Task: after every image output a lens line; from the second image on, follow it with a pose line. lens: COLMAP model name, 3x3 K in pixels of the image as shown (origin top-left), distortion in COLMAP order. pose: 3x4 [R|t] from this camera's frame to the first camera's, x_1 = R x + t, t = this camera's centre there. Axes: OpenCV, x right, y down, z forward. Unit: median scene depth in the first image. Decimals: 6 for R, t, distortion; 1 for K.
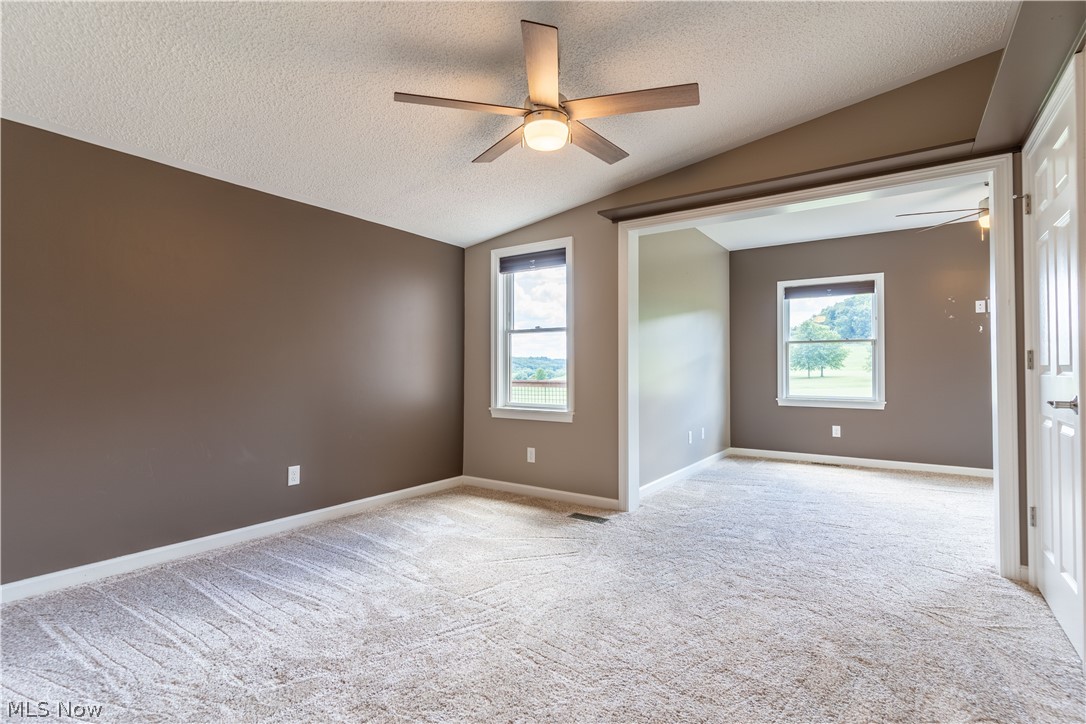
lens RADIAL K [[521.4, 0, 543.3], [0, 521.4, 364.0], [0, 0, 1]] dist [-0.000701, 0.002236]
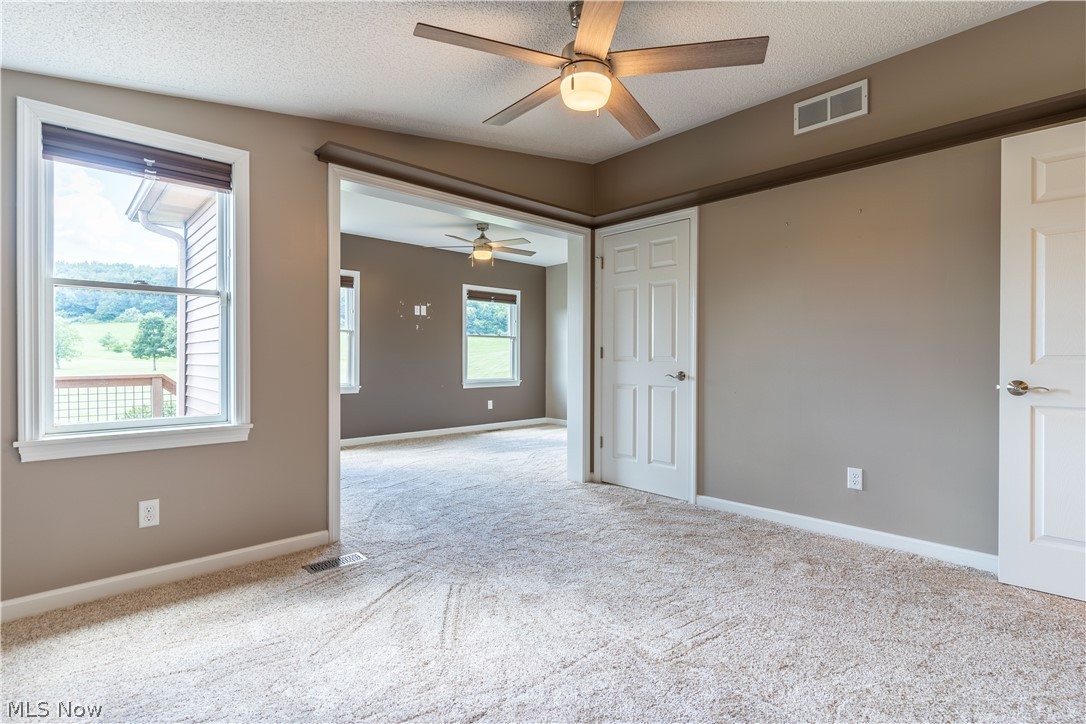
lens RADIAL K [[521.4, 0, 541.8], [0, 521.4, 360.9], [0, 0, 1]] dist [-0.000701, 0.002236]
pose [[0.217343, -0.006644, 0.976073, -0.567962], [-0.010048, 0.999909, 0.009044, 0.005154], [-0.976044, -0.011773, 0.217256, 0.573357]]
